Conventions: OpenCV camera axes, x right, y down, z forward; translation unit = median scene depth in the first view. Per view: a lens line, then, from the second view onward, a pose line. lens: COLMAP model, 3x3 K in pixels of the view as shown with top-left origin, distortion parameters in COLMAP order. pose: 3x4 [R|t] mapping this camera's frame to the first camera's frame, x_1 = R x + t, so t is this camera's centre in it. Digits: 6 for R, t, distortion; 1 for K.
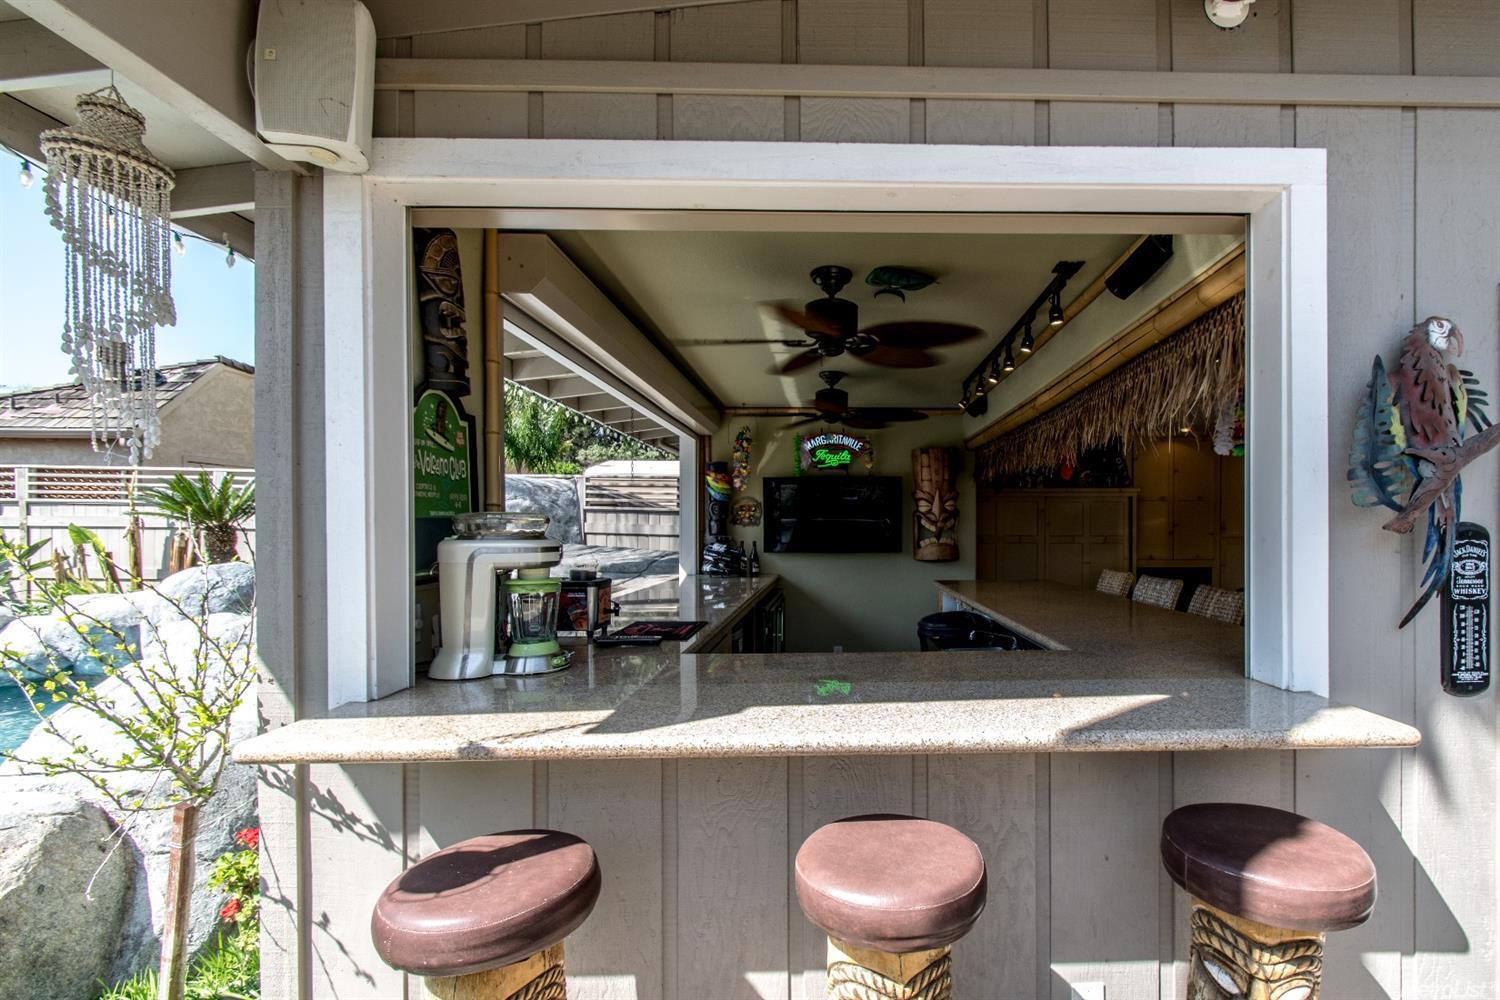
lens RADIAL K [[671.1, 0, 750.3], [0, 671.1, 503.3], [0, 0, 1]] dist [0.007271, -0.001106]
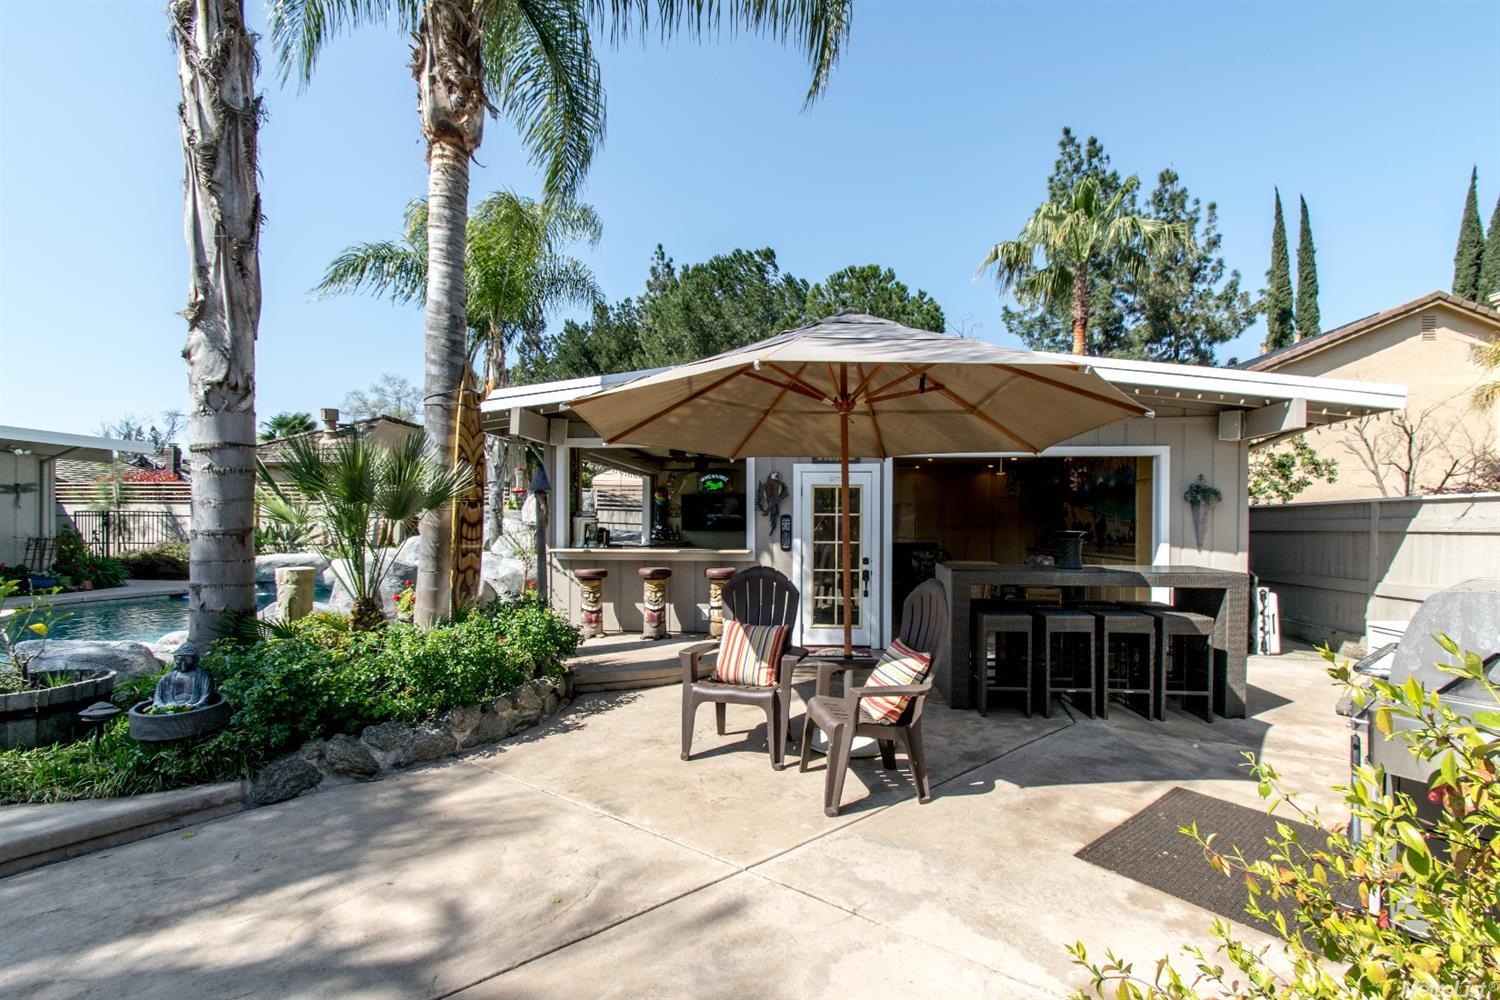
lens RADIAL K [[671.1, 0, 750.2], [0, 671.1, 501.4], [0, 0, 1]] dist [0.007271, -0.001106]
pose [[0.999985, 0.002603, 0.004833, 0.227782], [-0.002598, 0.999996, -0.001039, -0.015256], [-0.004836, 0.001026, 0.999988, -1.130417]]
